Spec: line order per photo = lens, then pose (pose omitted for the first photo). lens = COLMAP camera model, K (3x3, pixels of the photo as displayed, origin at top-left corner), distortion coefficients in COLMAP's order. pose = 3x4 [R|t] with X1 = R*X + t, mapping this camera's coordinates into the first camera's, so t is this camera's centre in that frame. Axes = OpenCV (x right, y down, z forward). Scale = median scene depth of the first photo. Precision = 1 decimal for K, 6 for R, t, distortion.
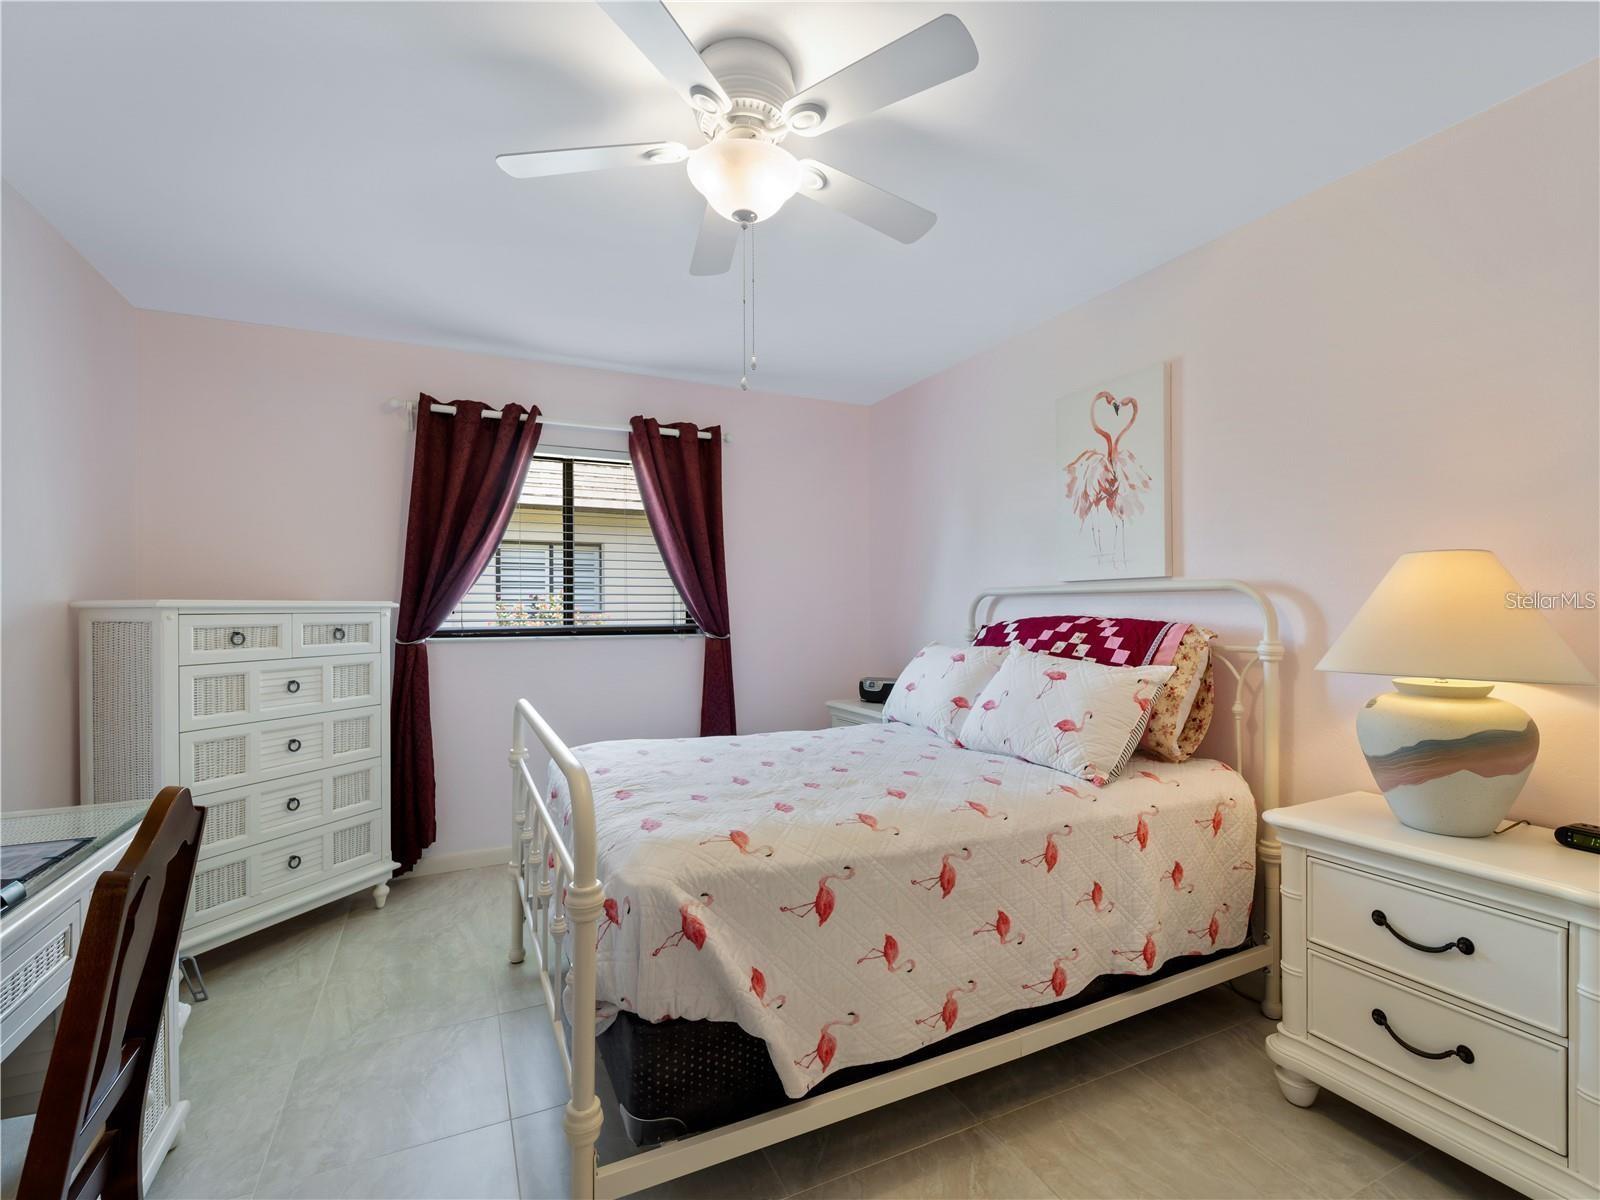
lens RADIAL K [[744.1, 0, 805.9], [0, 744.1, 603.6], [0, 0, 1]] dist [-0.000098, -0.000845]
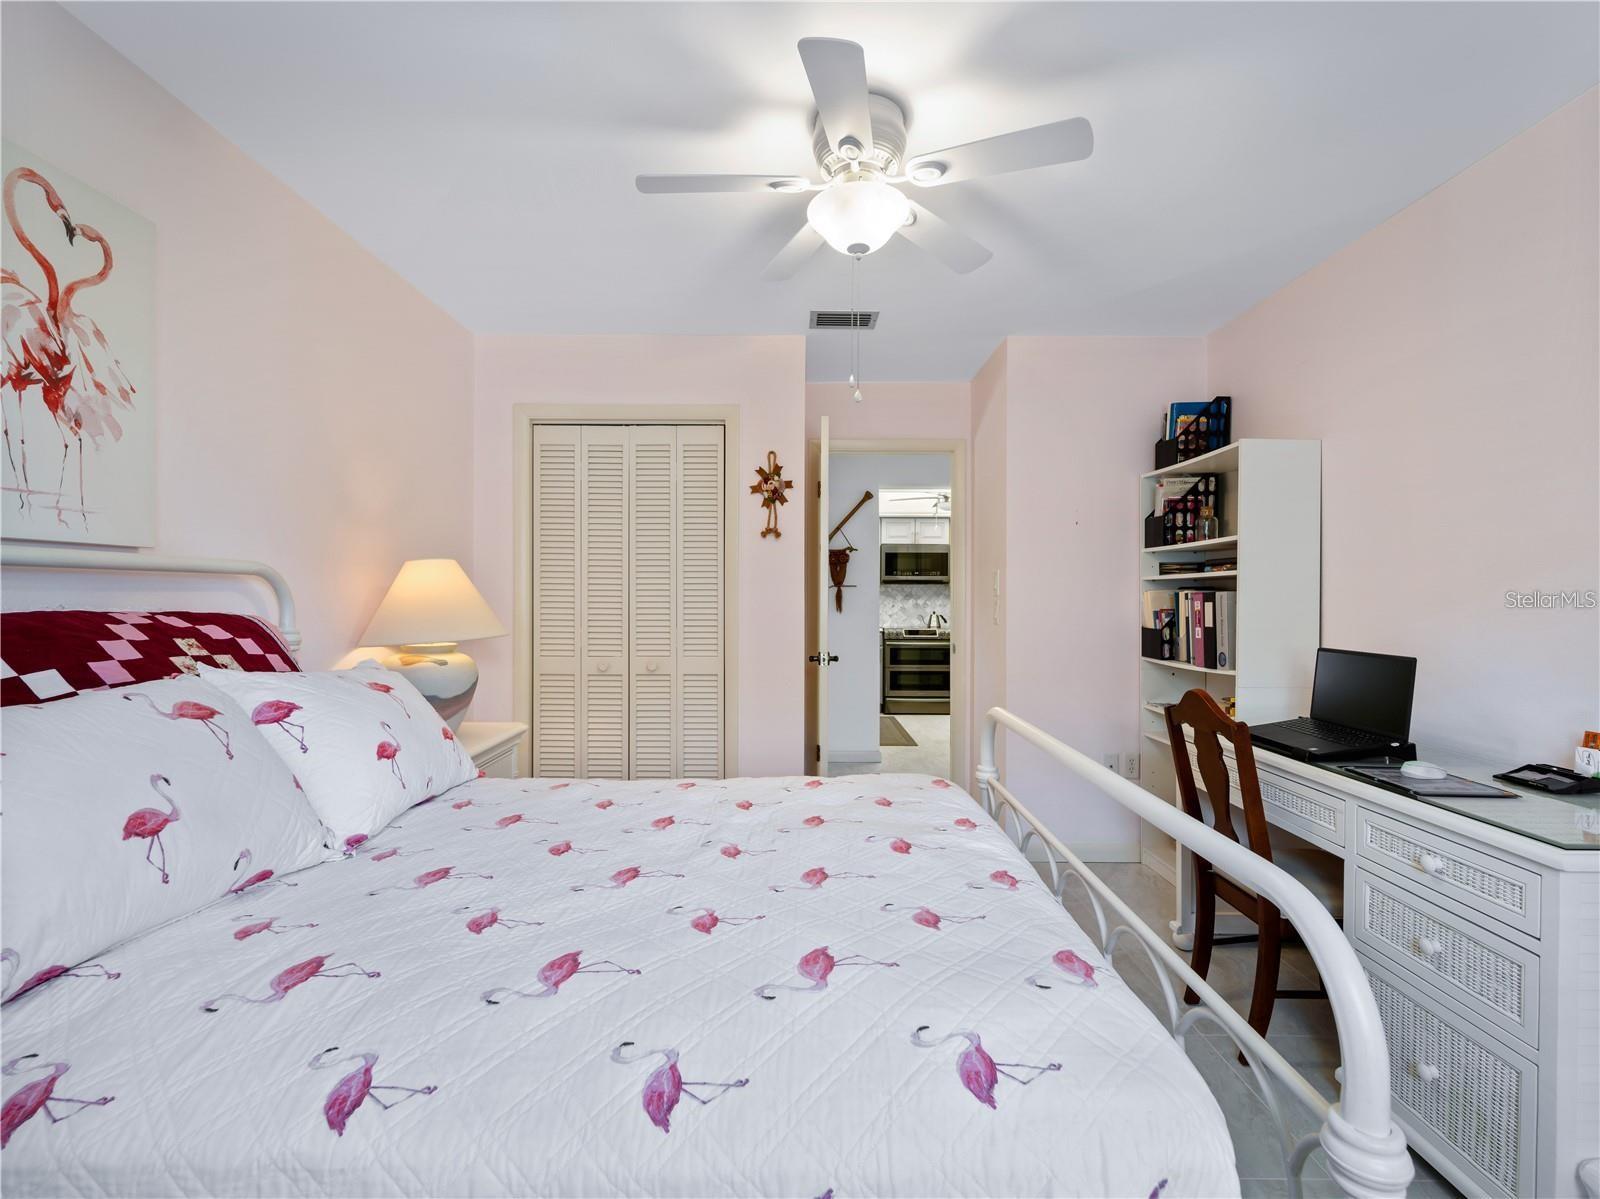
lens RADIAL K [[744.1, 0, 805.9], [0, 744.1, 603.1], [0, 0, 1]] dist [-0.000098, -0.000845]
pose [[-0.896316, 0.003103, 0.443405, -0.307625], [0.003572, 0.999994, 0.000223, 0.013126], [-0.443401, 0.001784, -0.896321, 1.248063]]
